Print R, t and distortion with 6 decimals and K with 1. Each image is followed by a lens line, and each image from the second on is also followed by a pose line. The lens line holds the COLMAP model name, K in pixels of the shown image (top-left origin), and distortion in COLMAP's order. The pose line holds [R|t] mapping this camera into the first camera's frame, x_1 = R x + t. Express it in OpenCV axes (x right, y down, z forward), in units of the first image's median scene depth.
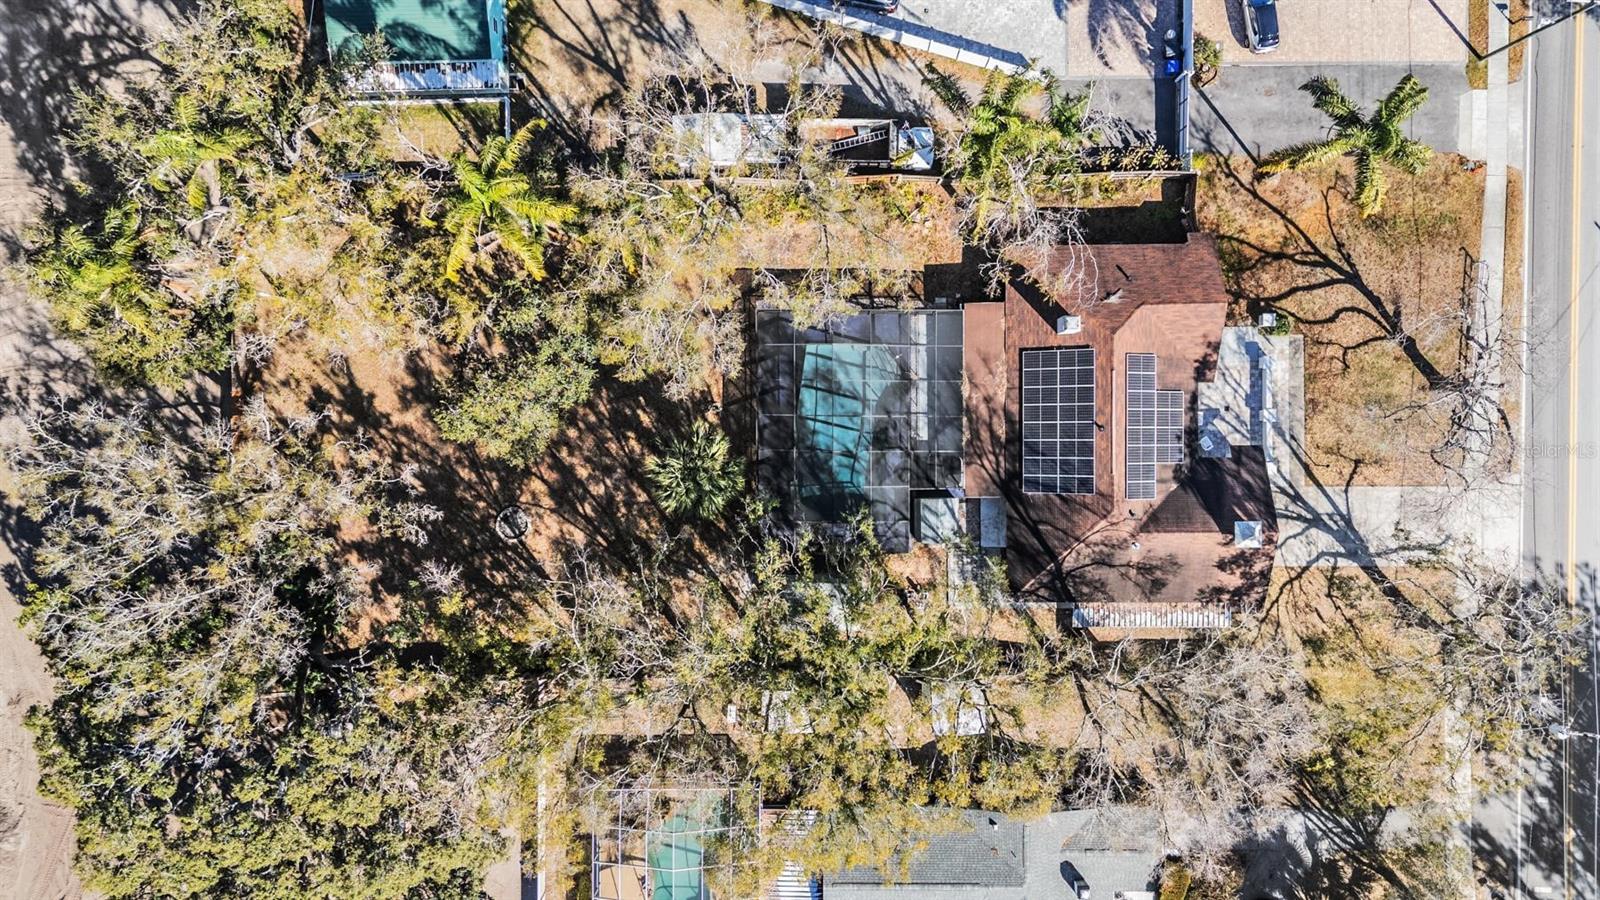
lens RADIAL K [[1192.0, 0, 800.0], [0, 1192.0, 450.0], [0, 0, 1]] dist [0.082585, -0.097512]
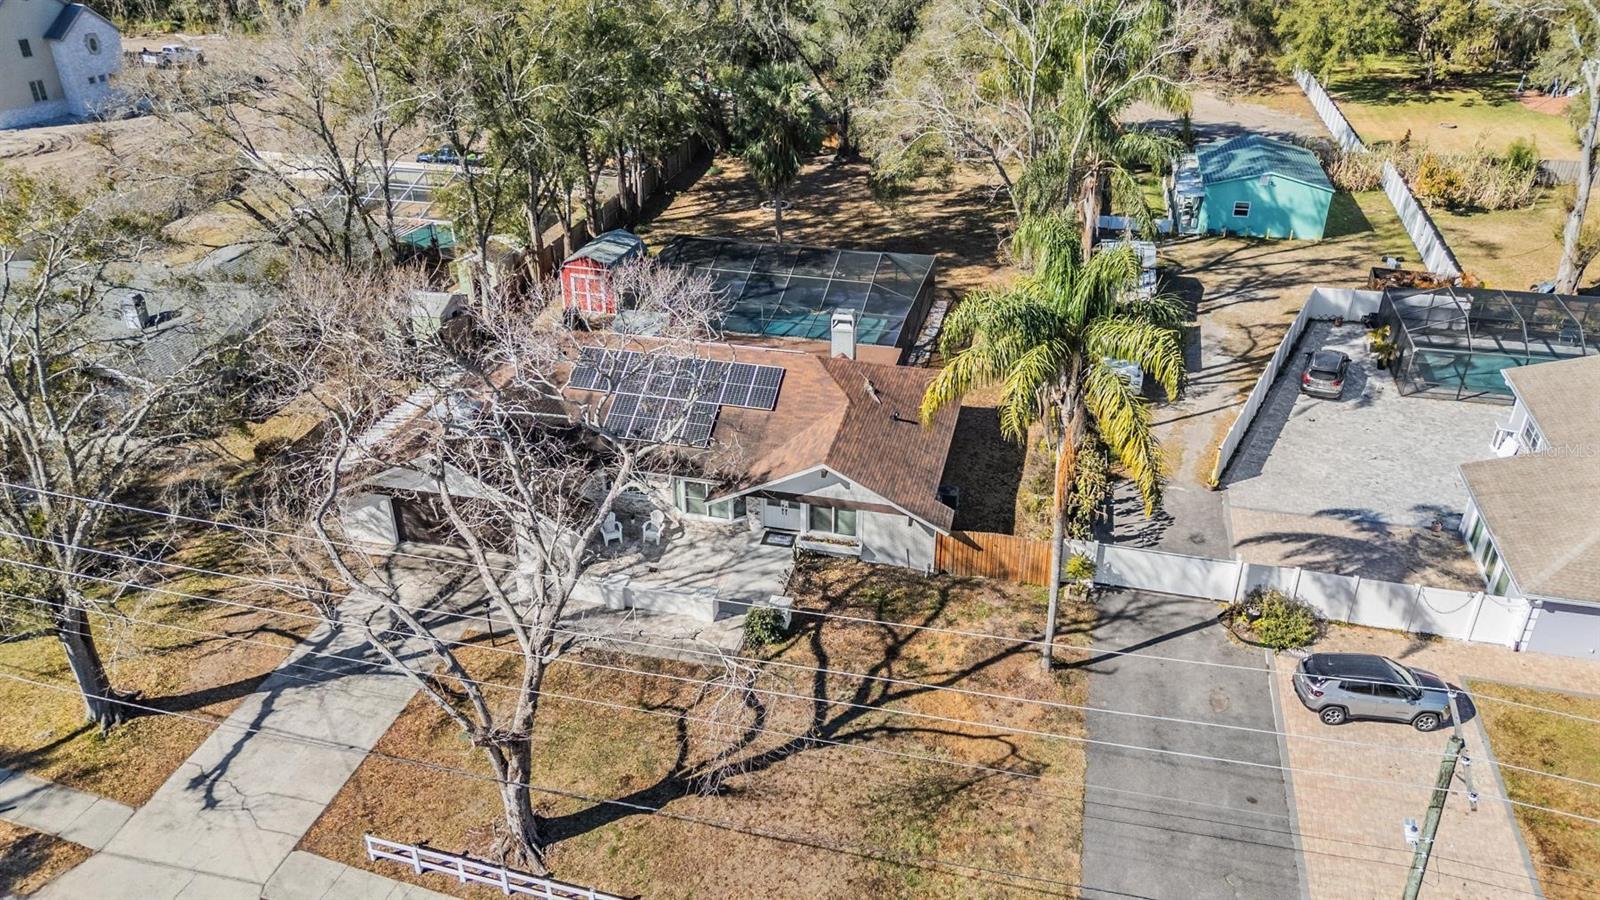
lens RADIAL K [[1192.0, 0, 800.0], [0, 1192.0, 450.0], [0, 0, 1]] dist [0.082585, -0.097512]
pose [[-0.241406, 0.468604, -0.849784, 0.807761], [-0.970308, -0.130099, 0.203903, -0.216062], [-0.015006, 0.873776, 0.486097, 0.666025]]
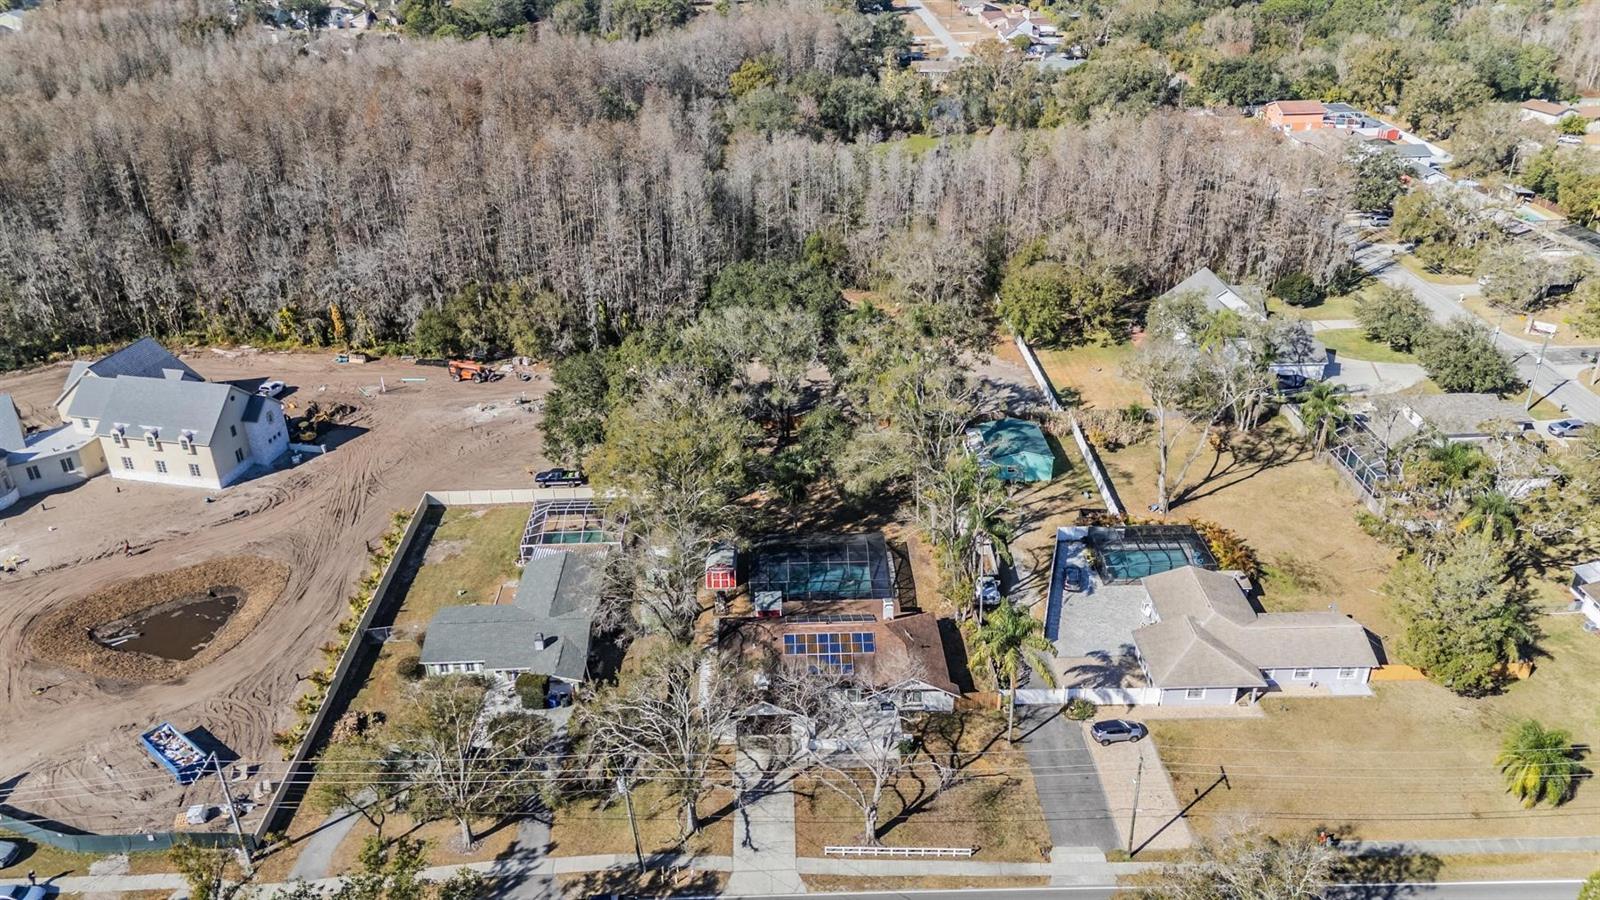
lens RADIAL K [[1192.0, 0, 800.0], [0, 1192.0, 450.0], [0, 0, 1]] dist [0.082585, -0.097512]
pose [[0.025849, 0.471449, -0.881514, 1.471029], [-0.999639, 0.005748, -0.026238, 0.056994], [-0.007303, 0.881875, 0.471427, 0.021121]]
